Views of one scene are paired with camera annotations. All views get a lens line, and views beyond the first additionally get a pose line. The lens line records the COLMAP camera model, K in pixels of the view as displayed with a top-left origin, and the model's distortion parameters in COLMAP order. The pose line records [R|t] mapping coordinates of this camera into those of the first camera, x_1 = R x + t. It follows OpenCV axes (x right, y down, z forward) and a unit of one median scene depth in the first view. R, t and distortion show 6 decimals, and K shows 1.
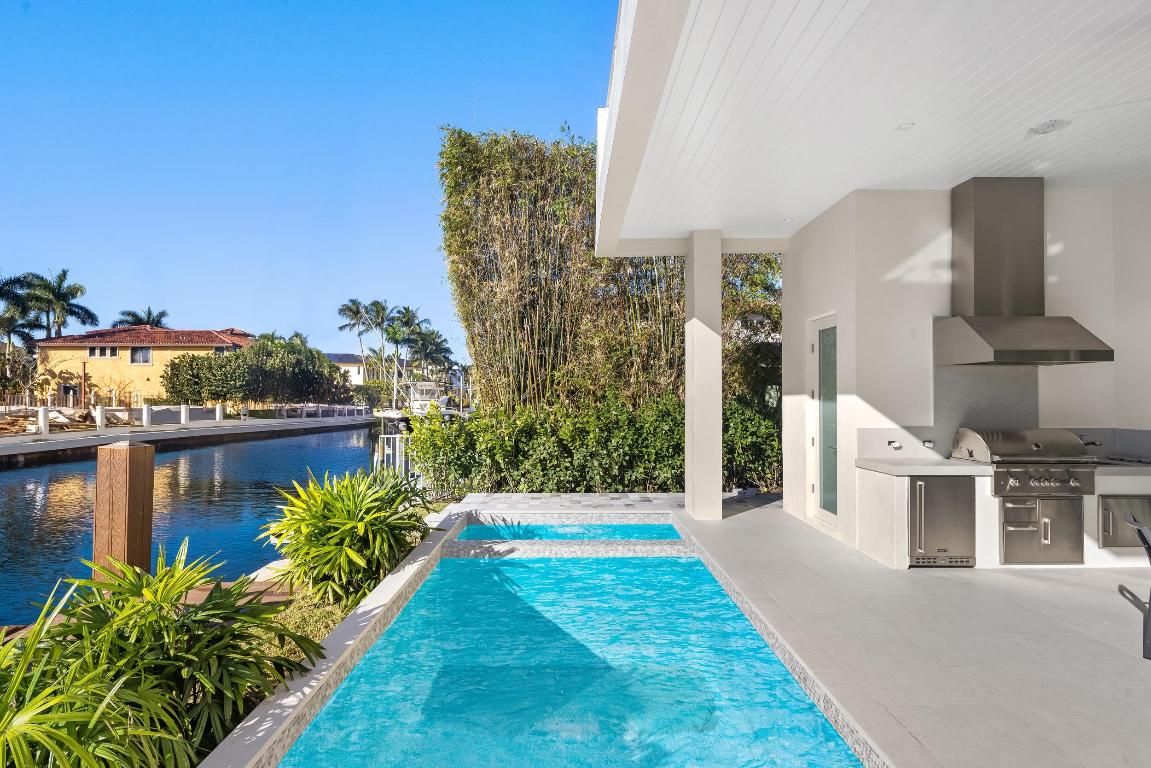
lens RADIAL K [[561.3, 0, 575.5], [0, 561.3, 384.0], [0, 0, 1]] dist [-0.001019, -0.000433]
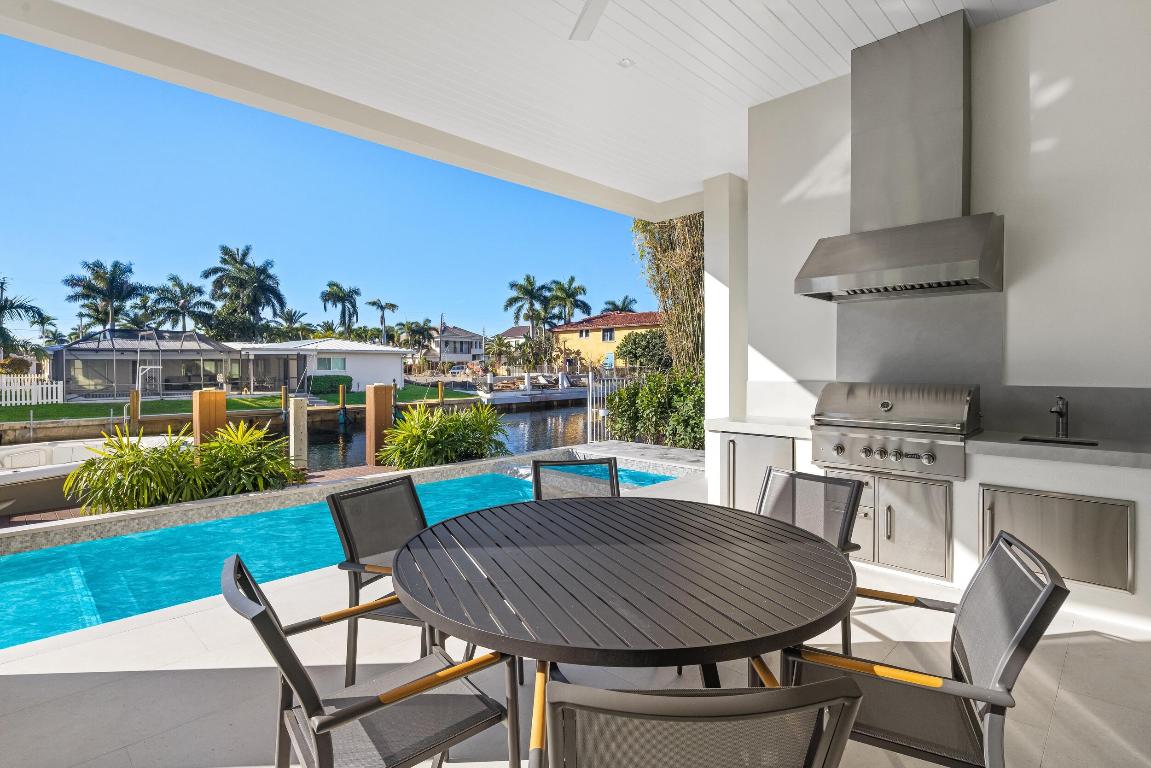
lens RADIAL K [[565.4, 0, 573.1], [0, 565.4, 371.5], [0, 0, 1]] dist [0.012092, -0.000286]
pose [[0.704068, 0.002872, -0.710127, 0.504649], [0.017436, 0.999620, 0.021330, 0.021899], [0.709918, -0.027400, 0.703751, 0.096893]]
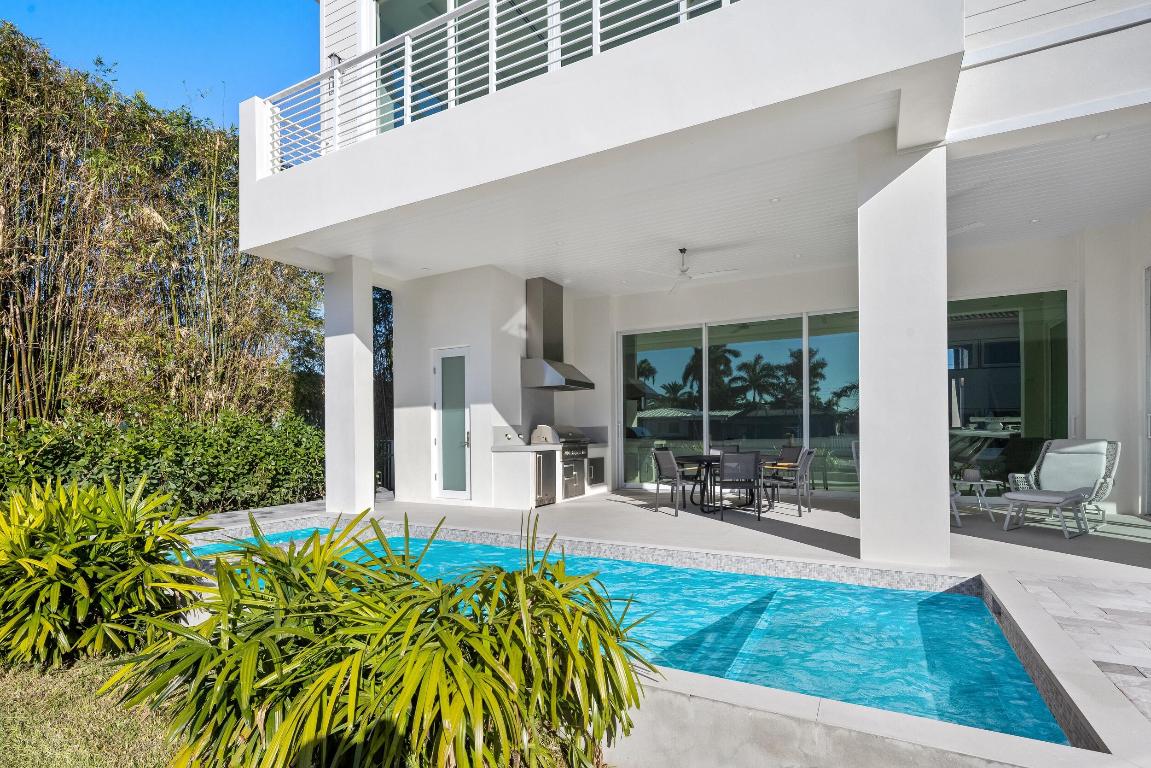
lens RADIAL K [[553.8, 0, 571.1], [0, 553.8, 433.8], [0, 0, 1]] dist [-0.000815, -0.000685]
pose [[0.480151, -0.002598, 0.877182, -0.361750], [-0.010306, 0.999910, 0.008602, 0.043460], [-0.877126, -0.013170, 0.480081, 0.054292]]
